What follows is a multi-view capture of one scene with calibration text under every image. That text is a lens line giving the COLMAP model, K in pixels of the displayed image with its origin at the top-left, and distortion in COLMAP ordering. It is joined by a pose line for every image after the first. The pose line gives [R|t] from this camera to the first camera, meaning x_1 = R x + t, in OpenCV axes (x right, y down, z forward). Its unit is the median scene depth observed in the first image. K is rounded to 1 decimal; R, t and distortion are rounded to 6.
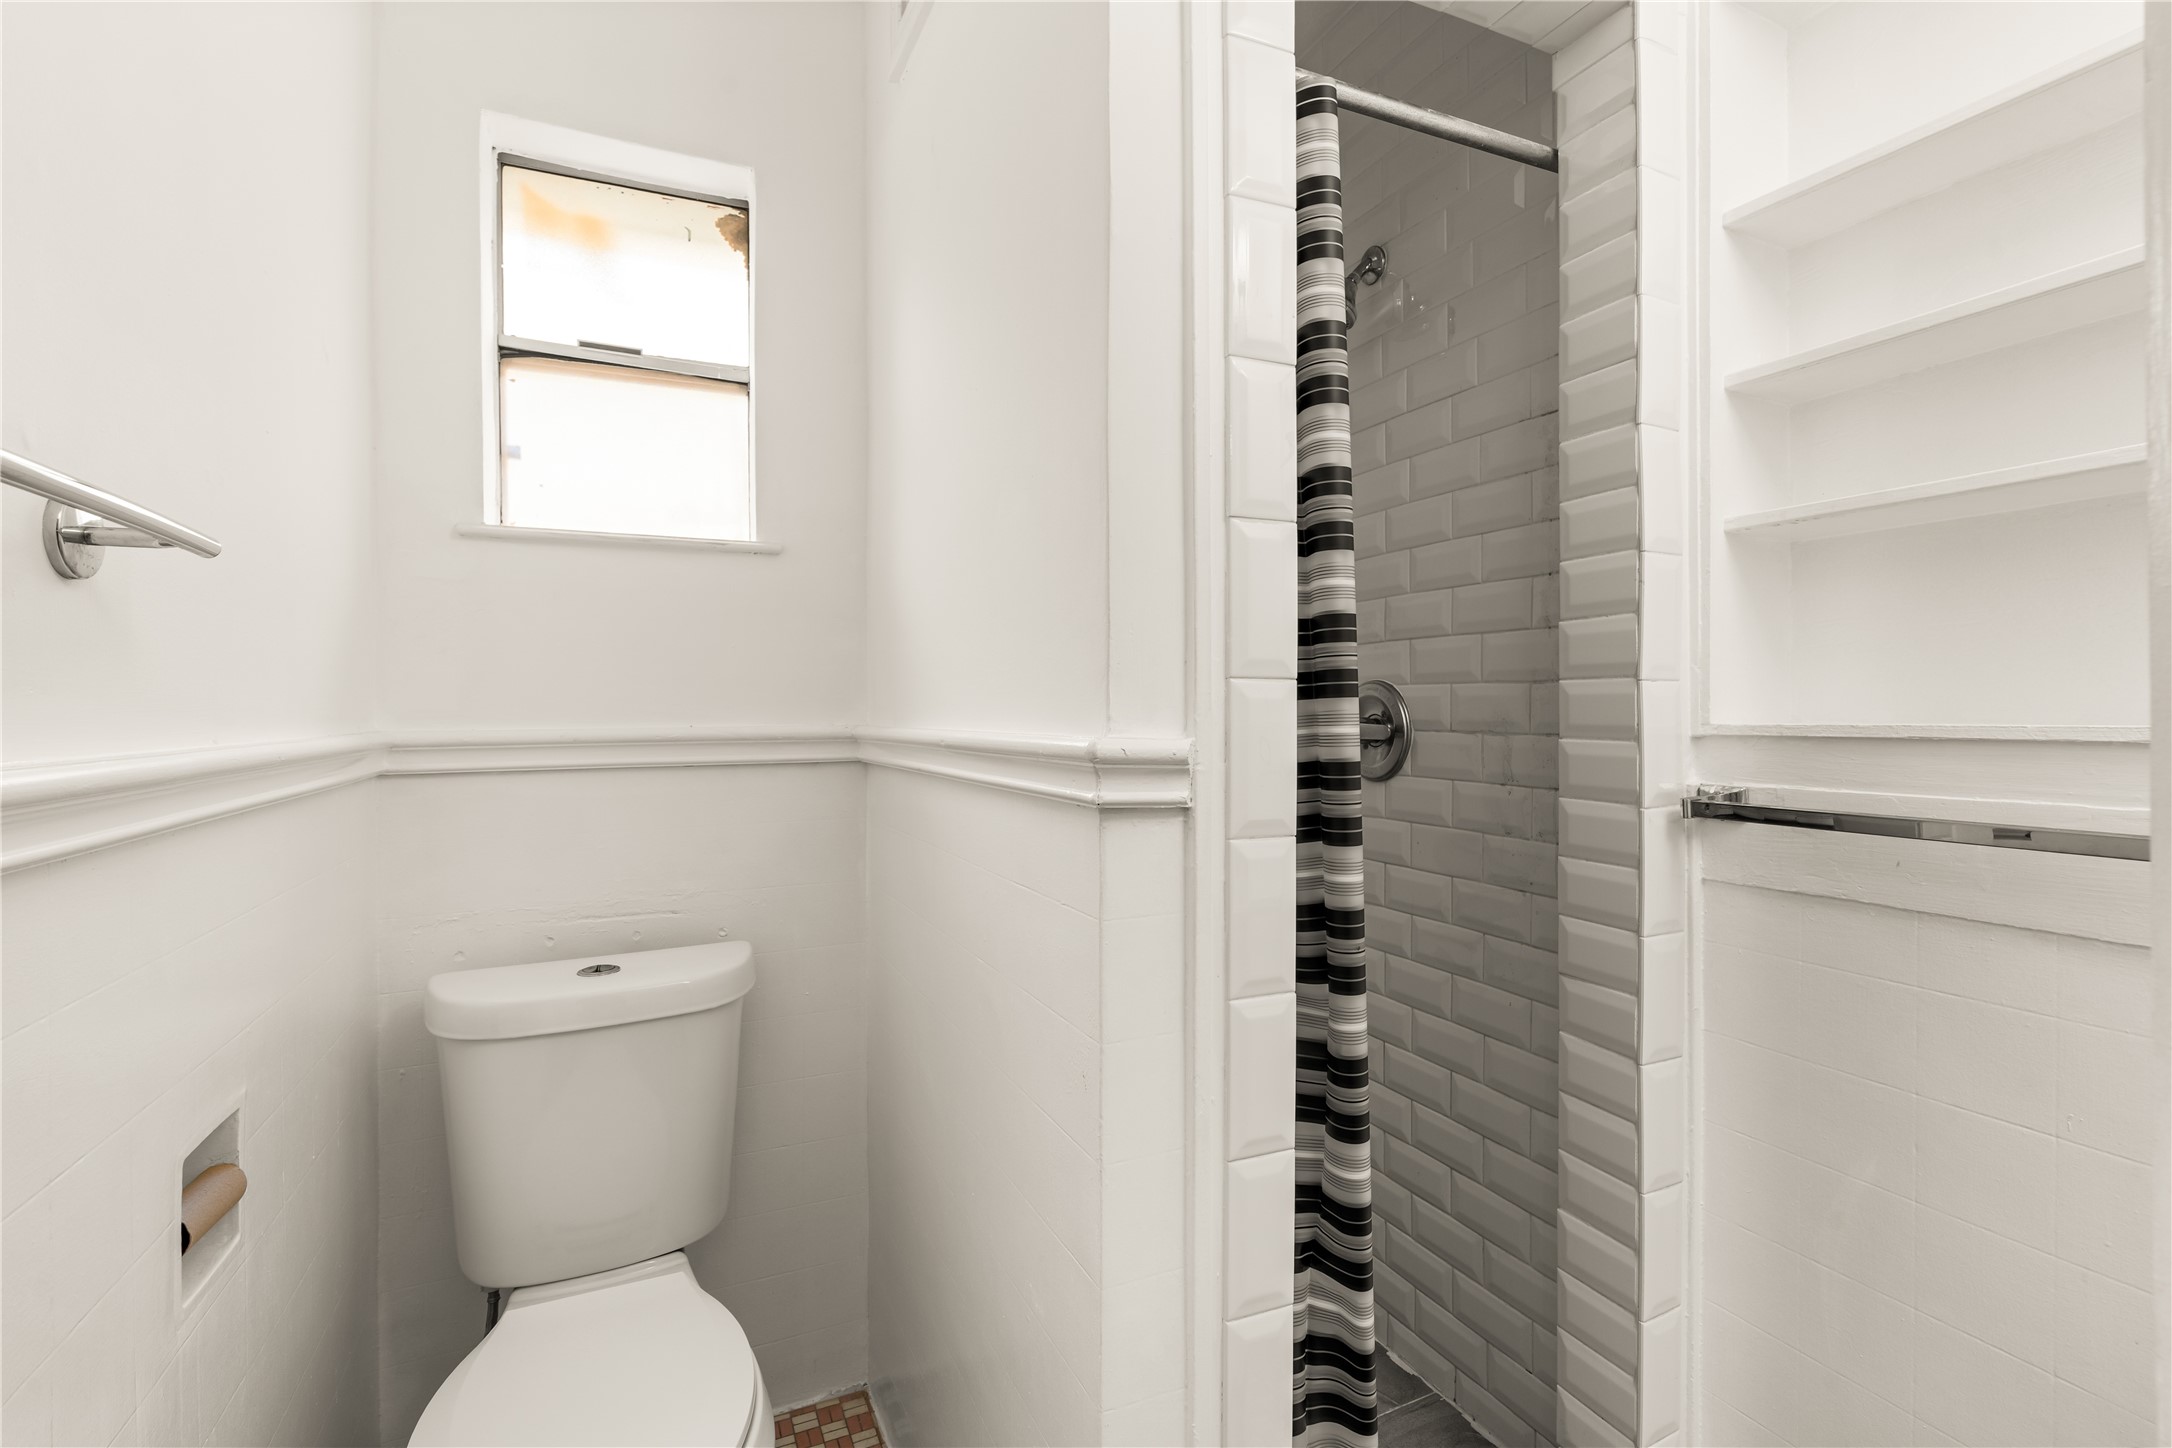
lens RADIAL K [[986.3, 0, 1085.3], [0, 986.3, 699.1], [0, 0, 1]] dist [-0.003850, 0.000664]
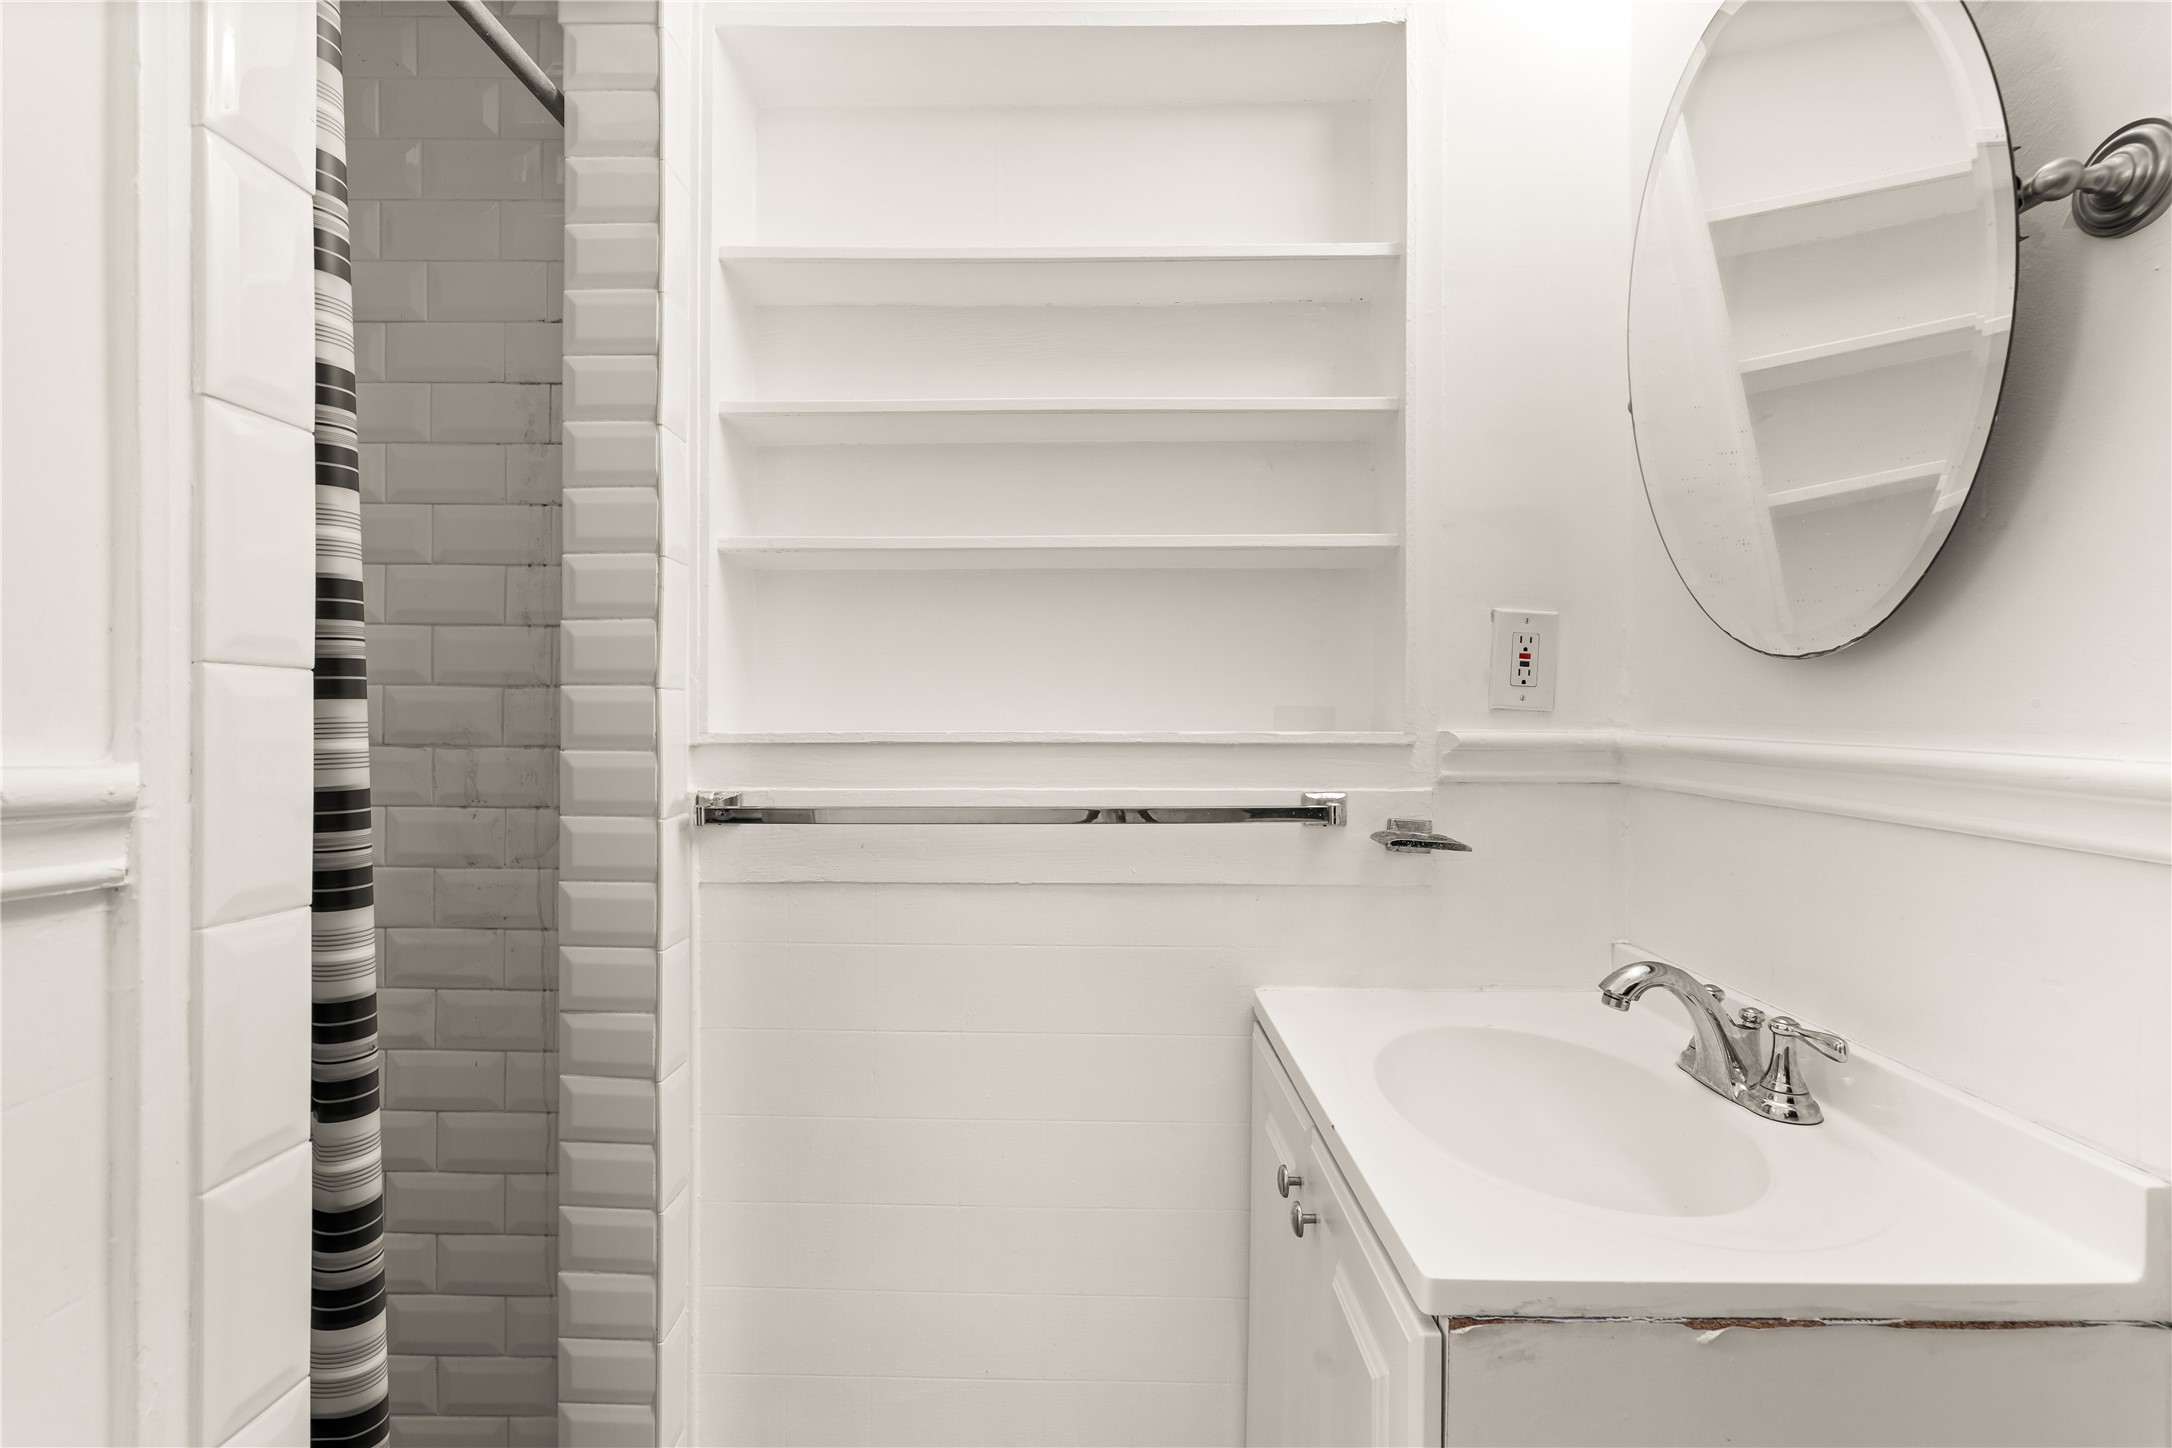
lens RADIAL K [[975.1, 0, 1082.5], [0, 975.1, 721.1], [0, 0, 1]] dist [-0.004442, -0.000383]
pose [[0.425651, 0.003073, 0.904882, -0.130062], [-0.013208, 0.999909, 0.002817, 0.004924], [-0.904791, -0.013151, 0.425653, 0.209603]]
